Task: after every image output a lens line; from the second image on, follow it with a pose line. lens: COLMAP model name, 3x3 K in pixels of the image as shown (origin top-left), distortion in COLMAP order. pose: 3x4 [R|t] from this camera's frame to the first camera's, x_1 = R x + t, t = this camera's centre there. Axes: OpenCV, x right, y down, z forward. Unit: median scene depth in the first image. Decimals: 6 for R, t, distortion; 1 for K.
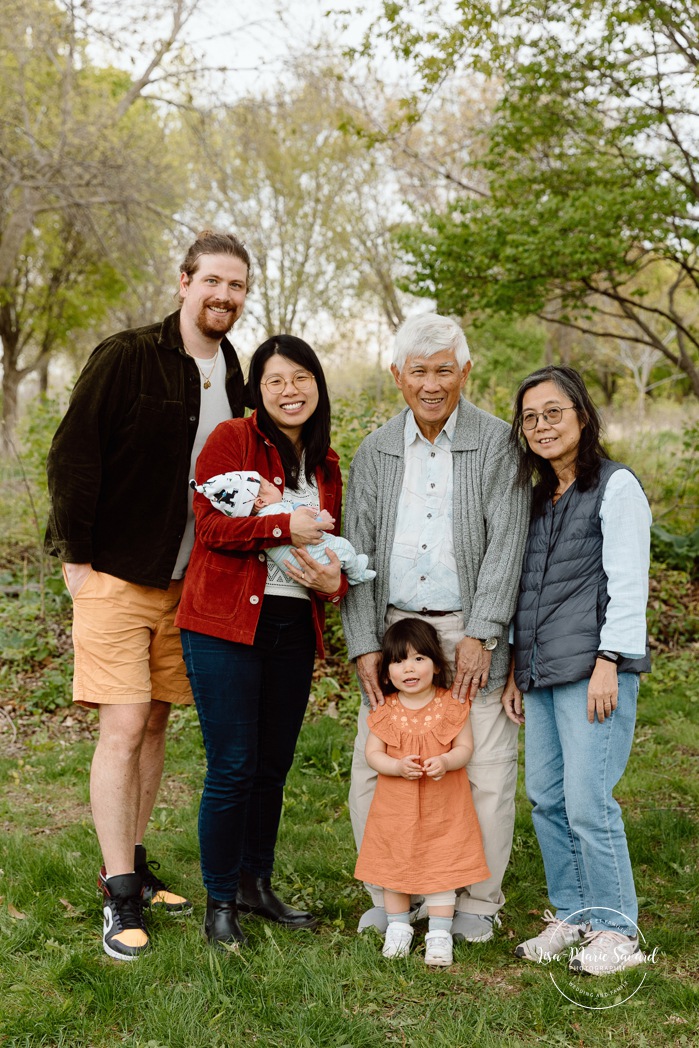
lens RADIAL K [[1780.0, 0, 345.1], [0, 1780.0, 526.5], [0, 0, 1]] dist [0.053030, 0.000000]
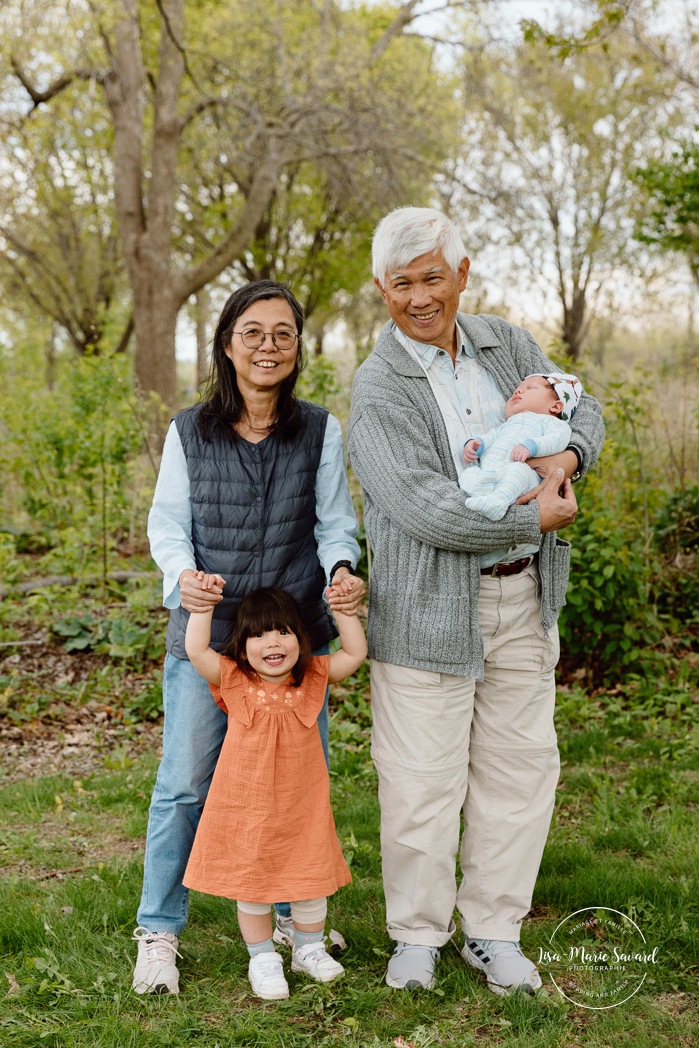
lens RADIAL K [[1932.9, 0, 354.8], [0, 1932.9, 522.2], [0, 0, 1]] dist [0.083091, 0.000000]
pose [[0.988865, 0.003516, -0.148776, 0.056934], [-0.002339, 0.999965, 0.008091, 0.001494], [0.148800, -0.007653, 0.988838, 0.086900]]
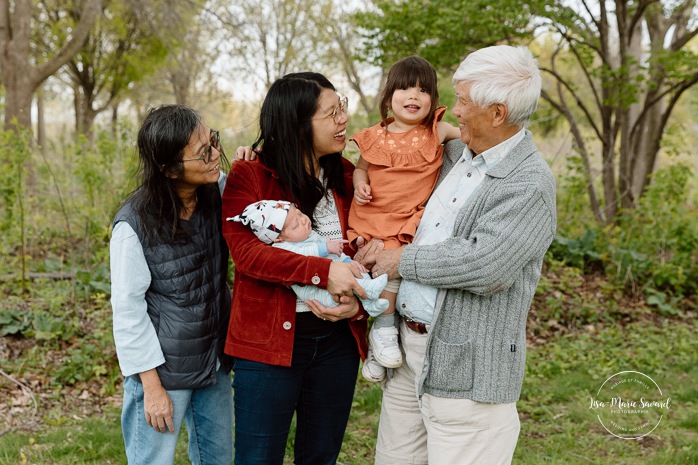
lens RADIAL K [[1193.3, 0, 349.9], [0, 1193.3, 233.9], [0, 0, 1]] dist [0.043261, 0.000000]
pose [[0.999616, 0.007465, 0.026690, 0.002449], [-0.007830, 0.999877, 0.013581, -0.010392], [-0.026585, -0.013785, 0.999551, 0.151096]]
